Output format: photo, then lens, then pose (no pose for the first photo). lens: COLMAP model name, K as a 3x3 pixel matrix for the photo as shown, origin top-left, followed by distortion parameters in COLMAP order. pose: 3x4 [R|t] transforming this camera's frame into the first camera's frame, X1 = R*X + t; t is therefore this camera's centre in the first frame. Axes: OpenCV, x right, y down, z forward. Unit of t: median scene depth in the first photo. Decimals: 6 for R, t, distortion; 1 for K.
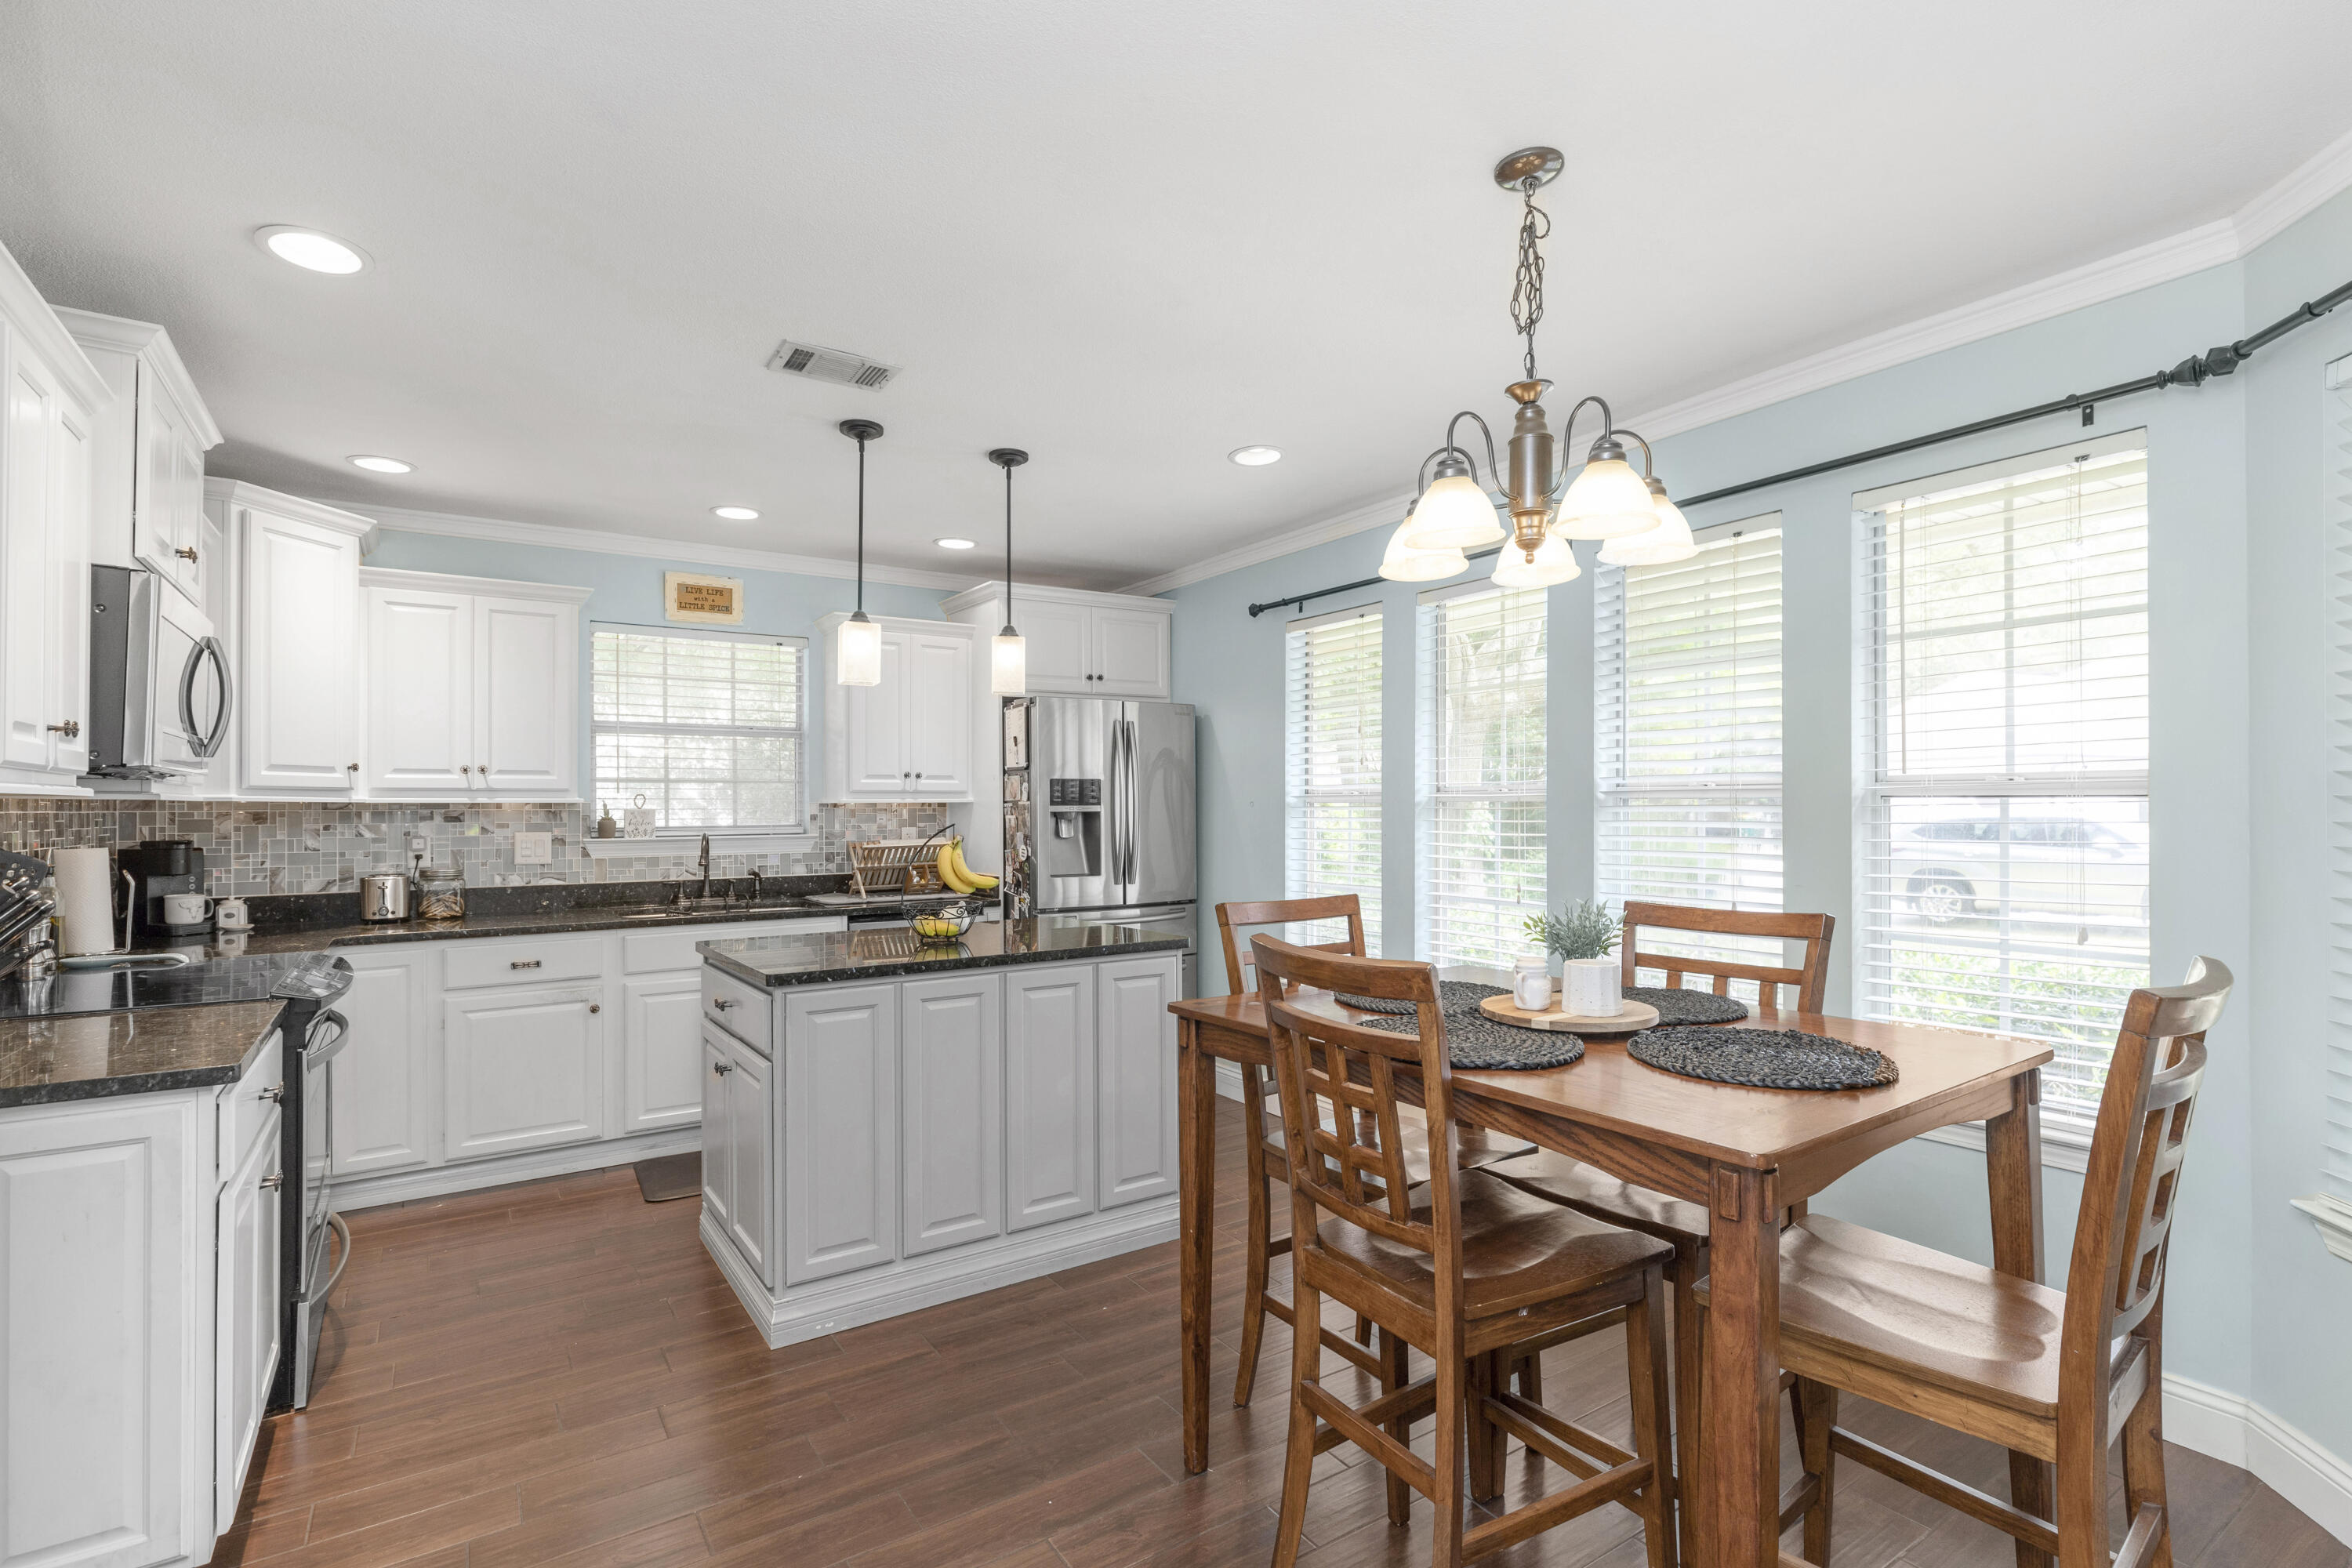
lens RADIAL K [[1115.4, 0, 1176.7], [0, 1115.4, 793.7], [0, 0, 1]] dist [0.001743, 0.000021]
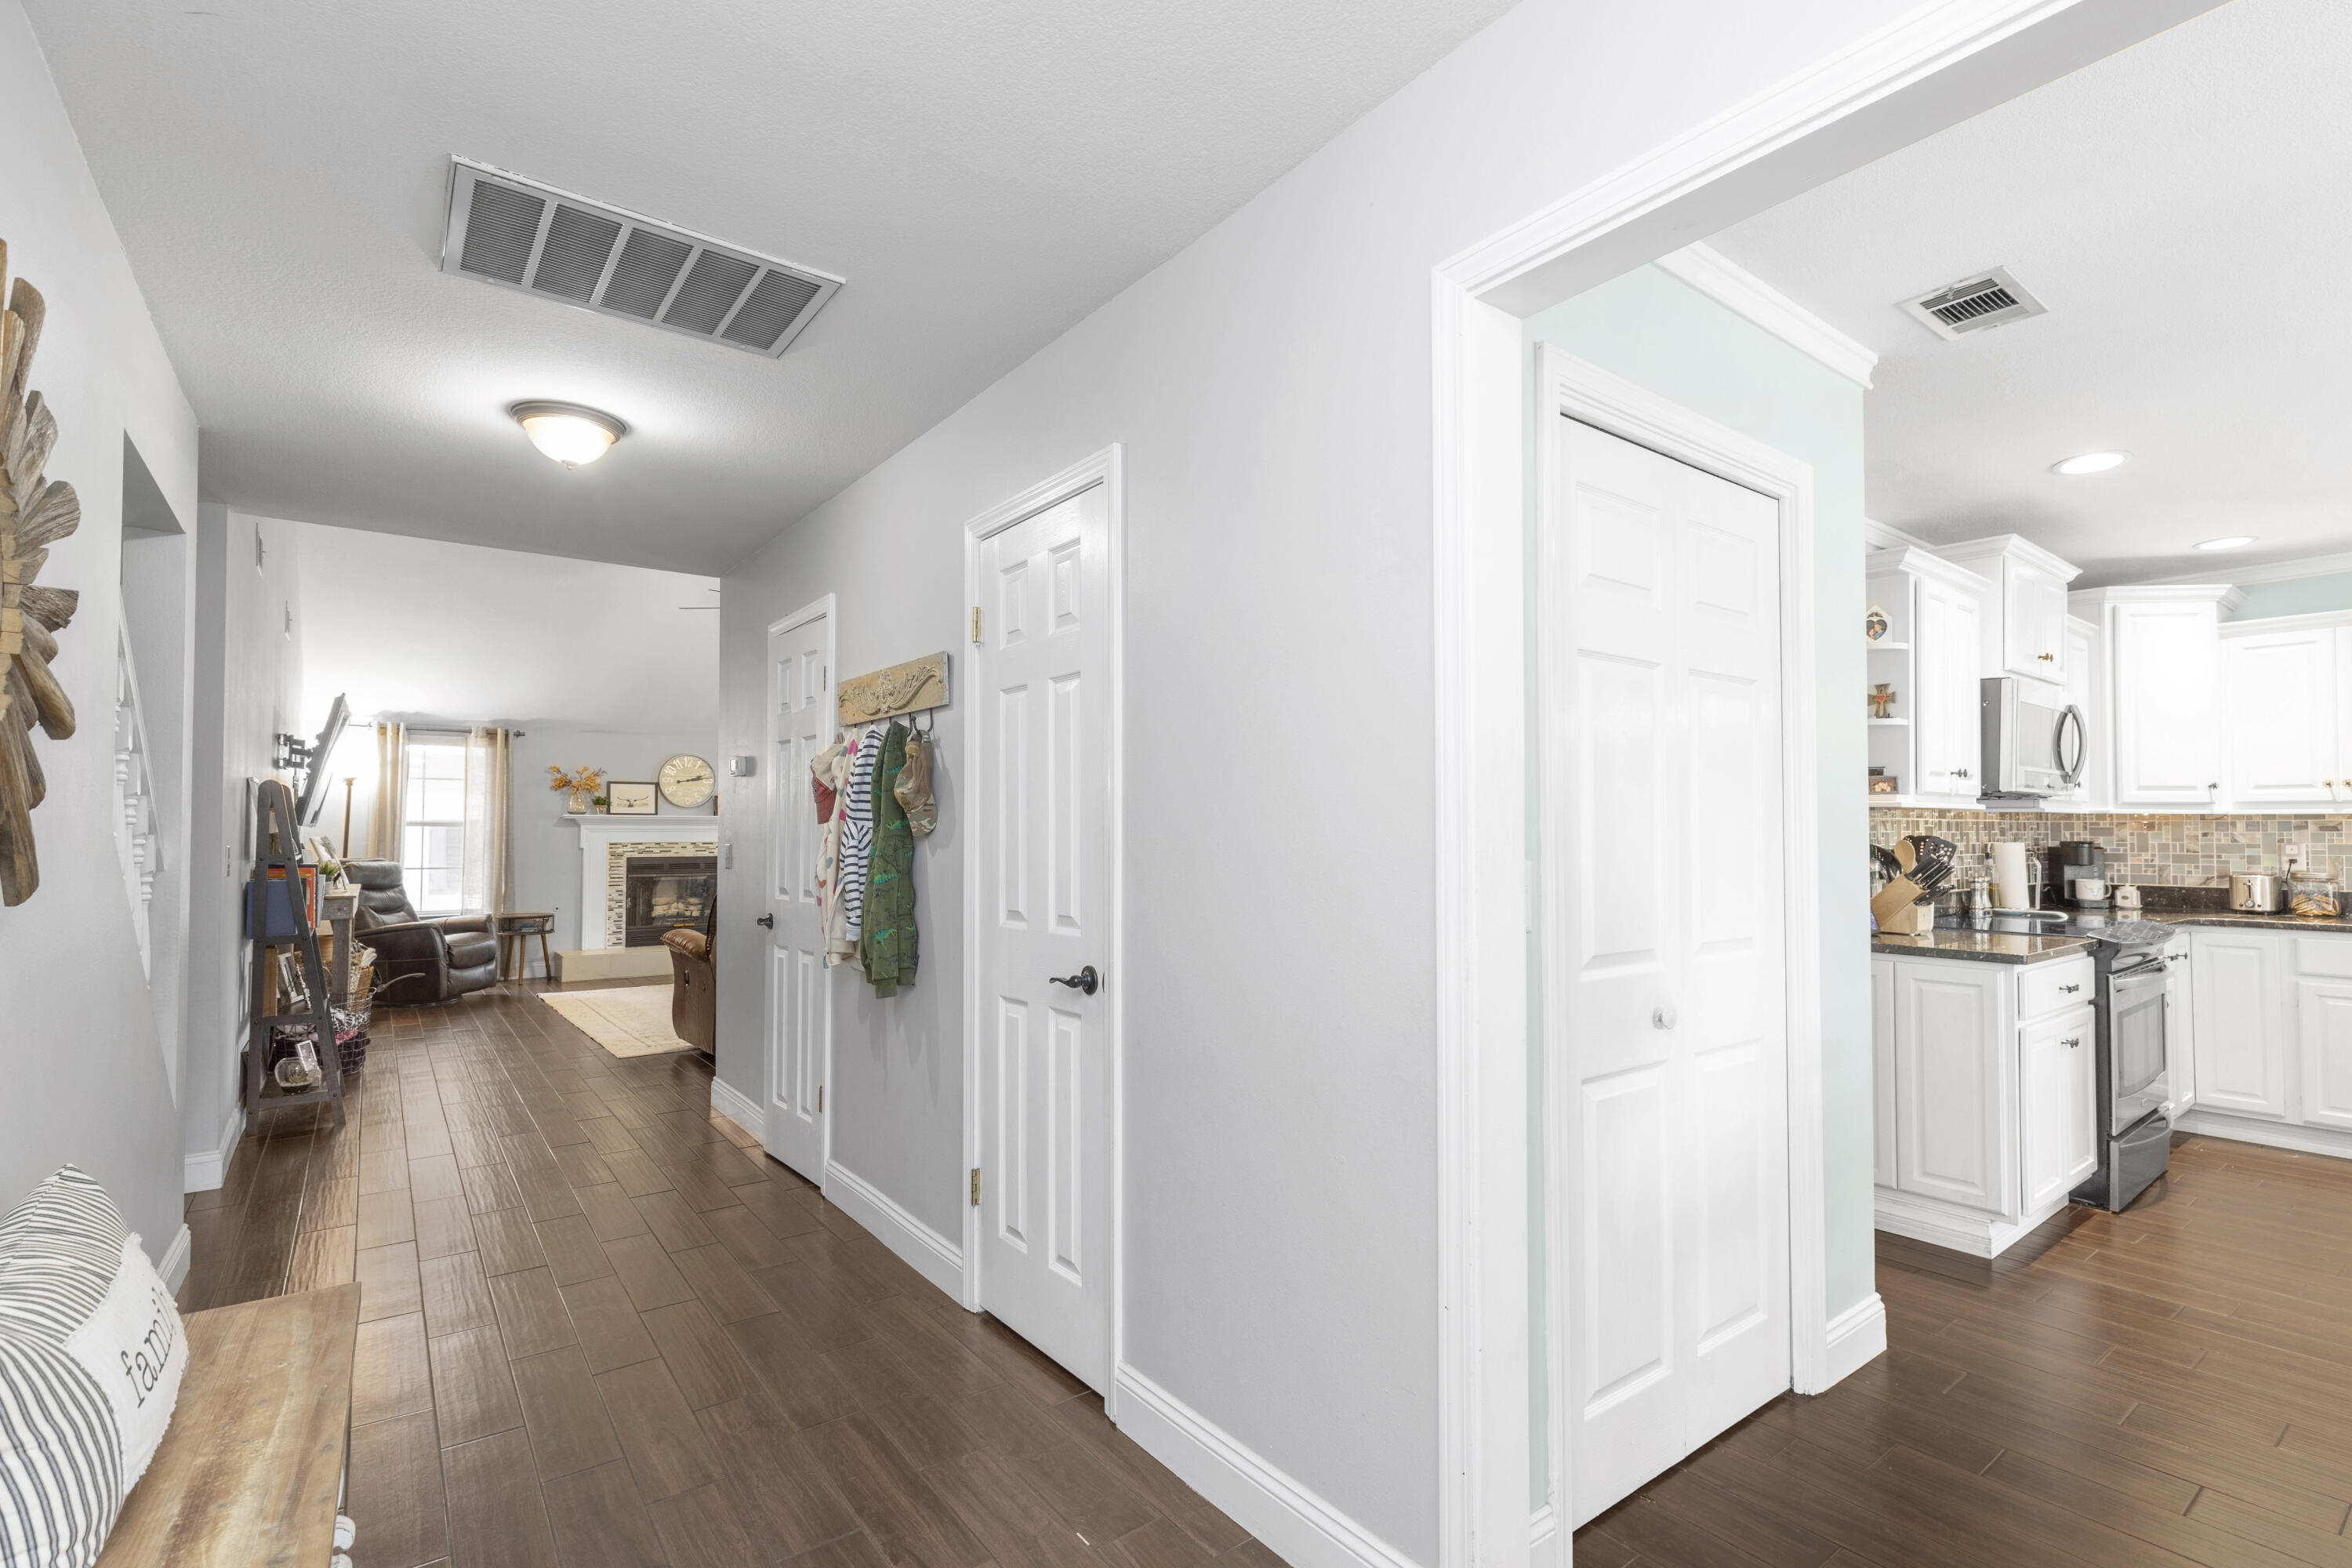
lens RADIAL K [[1071.0, 0, 1182.2], [0, 1071.0, 797.1], [0, 0, 1]] dist [0.003224, 0.000309]
pose [[0.051062, -0.025562, -0.998368, 0.414406], [0.009556, 0.999639, -0.025105, 0.008277], [0.998650, -0.008259, 0.051288, -0.223748]]
